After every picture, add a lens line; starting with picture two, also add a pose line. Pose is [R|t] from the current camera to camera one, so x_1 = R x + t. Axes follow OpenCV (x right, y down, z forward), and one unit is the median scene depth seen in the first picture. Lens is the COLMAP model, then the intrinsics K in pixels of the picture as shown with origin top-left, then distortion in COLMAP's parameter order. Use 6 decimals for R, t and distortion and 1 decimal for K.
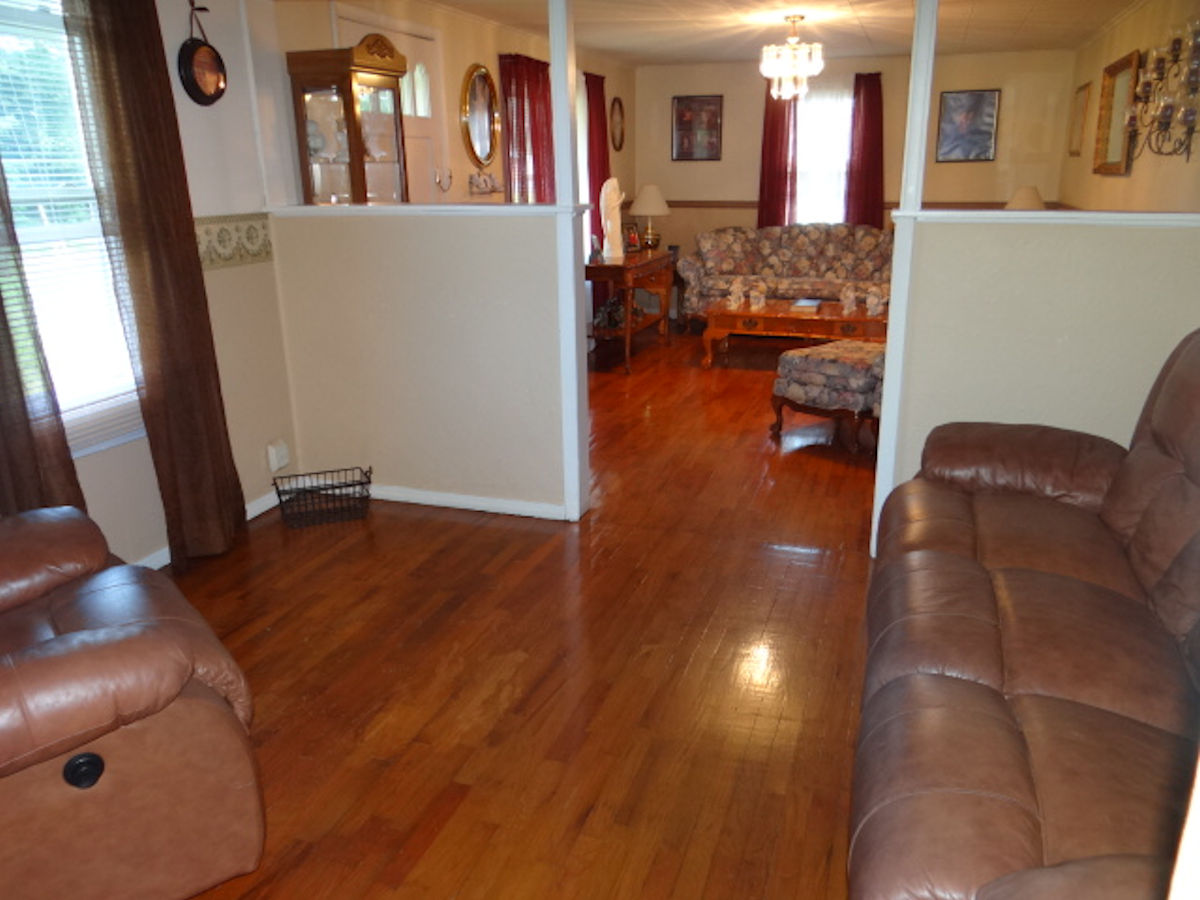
lens RADIAL K [[957.3, 0, 600.0], [0, 957.3, 450.0], [0, 0, 1]] dist [-0.001167, 0.049255]
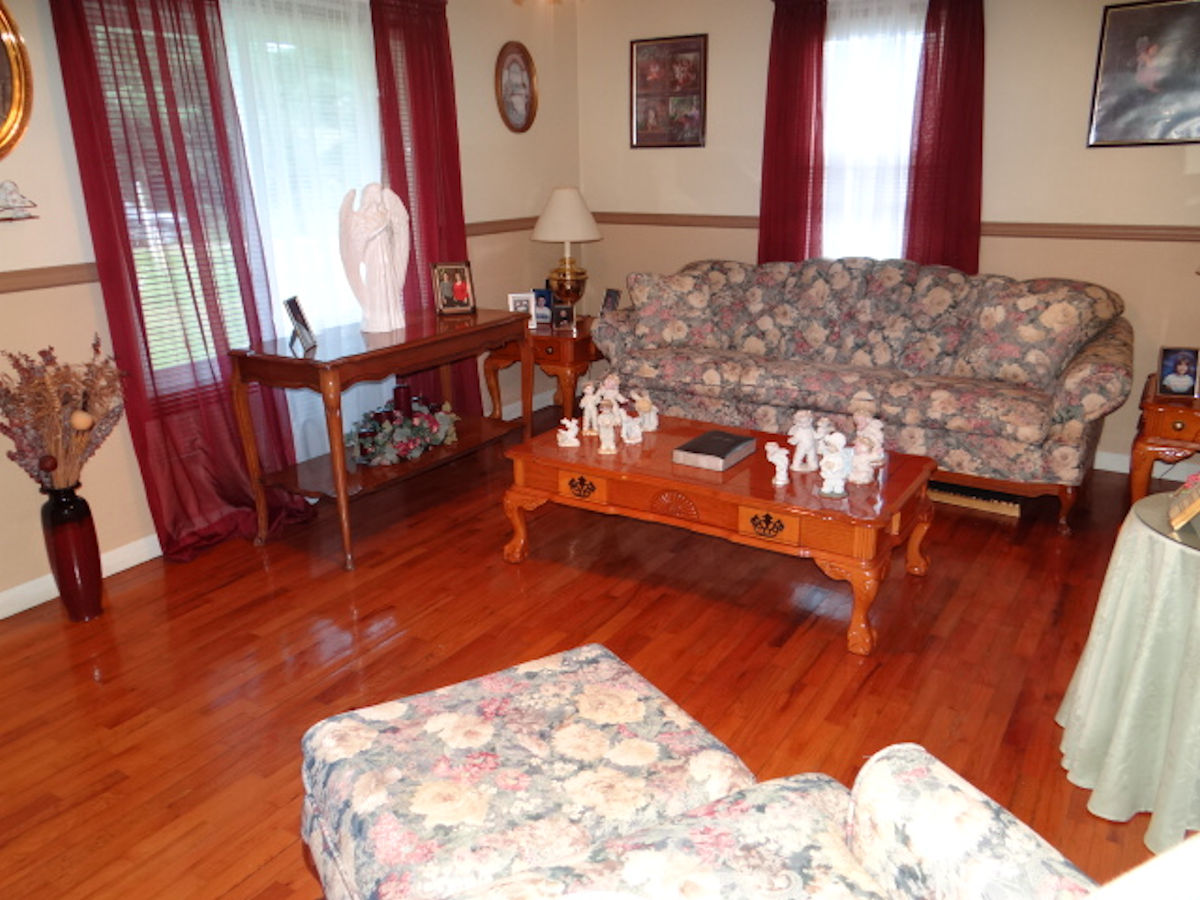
lens RADIAL K [[959.6, 0, 597.4], [0, 959.6, 460.2], [0, 0, 1]] dist [-0.004621, 0.053851]
pose [[0.970963, 0.069352, -0.228957, 0.222808], [-0.063994, 0.997476, 0.030754, -0.130366], [0.230512, -0.015209, 0.972951, 0.428778]]
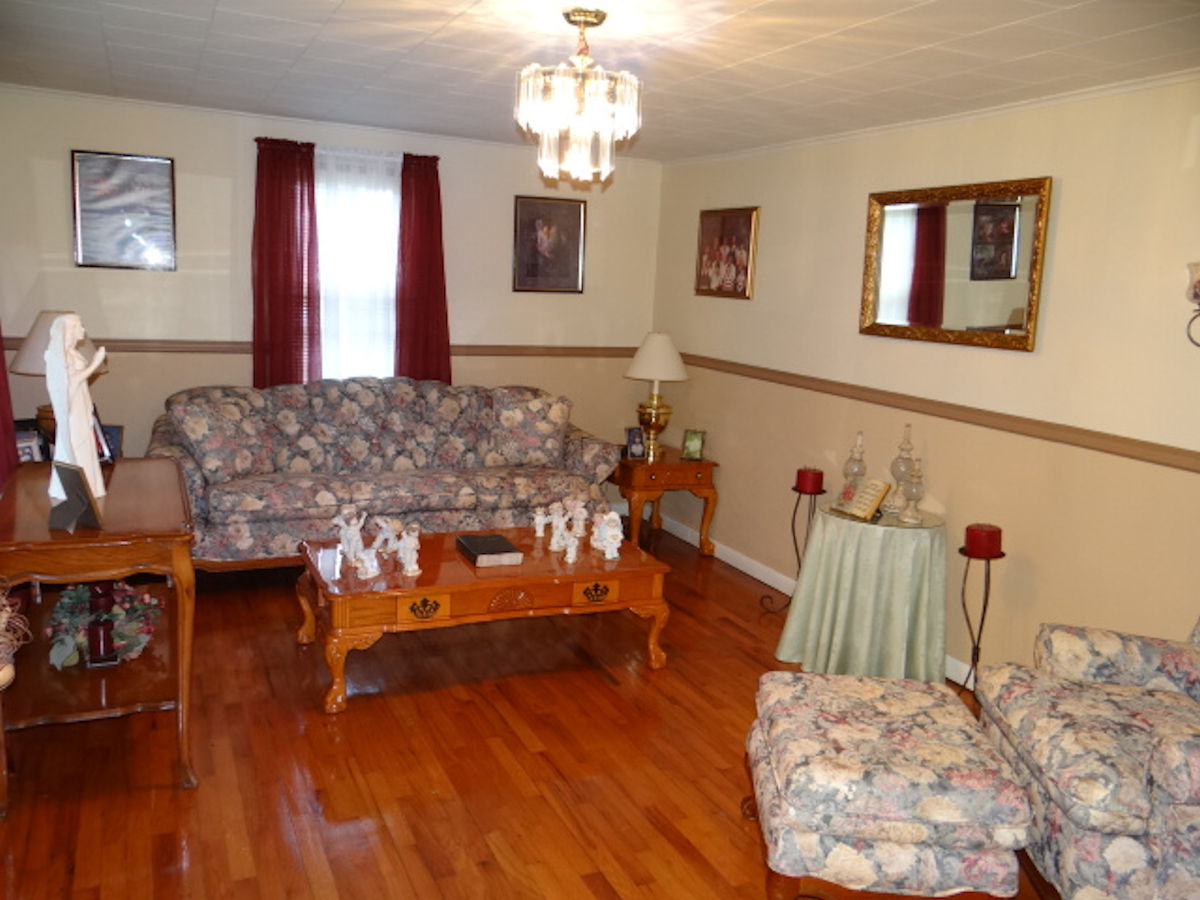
lens RADIAL K [[959.6, 0, 597.4], [0, 959.6, 460.2], [0, 0, 1]] dist [-0.004621, 0.053851]
pose [[0.732016, -0.086835, 0.675731, -0.089754], [0.143644, 0.989219, -0.028489, -0.147309], [-0.665972, 0.117919, 0.736598, 0.452394]]
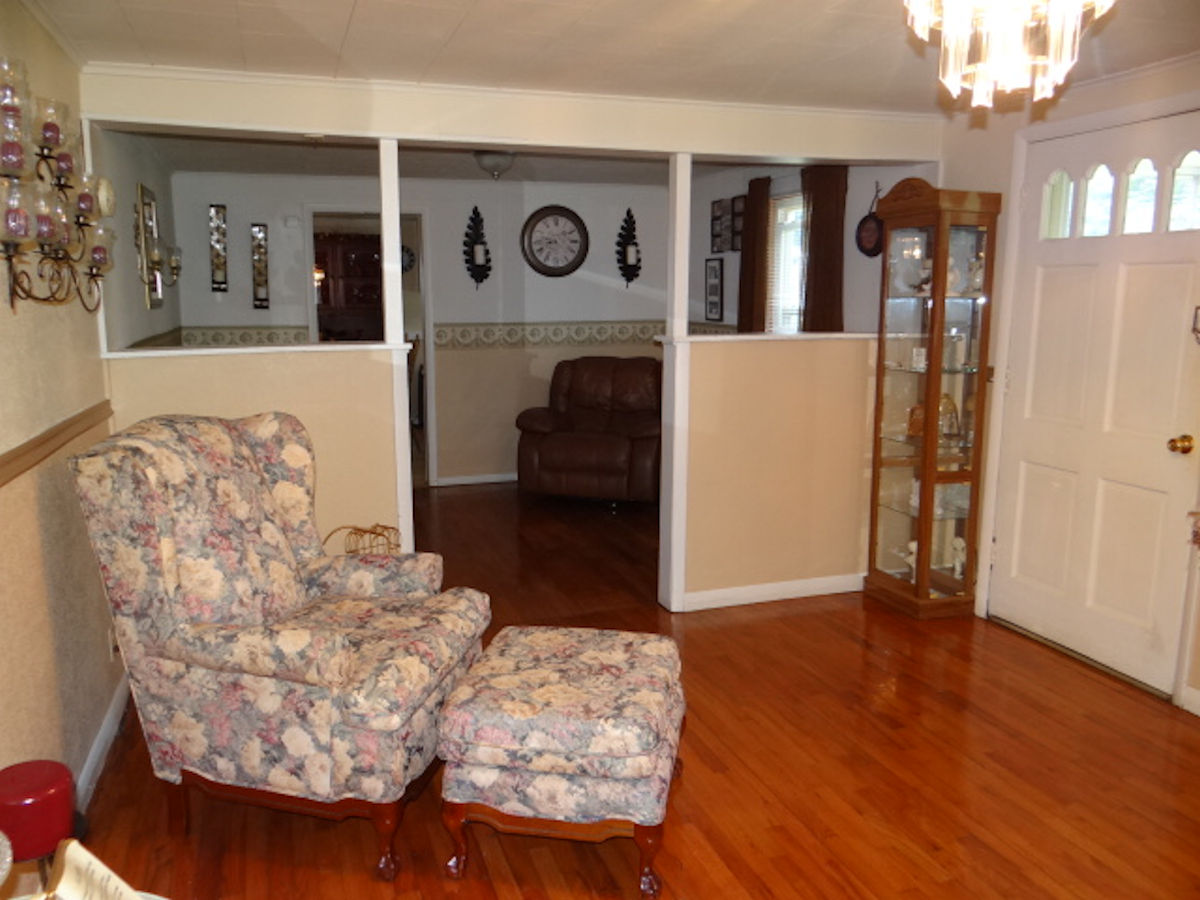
lens RADIAL K [[959.6, 0, 597.4], [0, 959.6, 460.2], [0, 0, 1]] dist [-0.004621, 0.053851]
pose [[-0.806165, 0.094794, -0.584048, 0.334228], [-0.182216, 0.899337, 0.397481, -0.251384], [0.562935, 0.426858, -0.707741, 0.818879]]
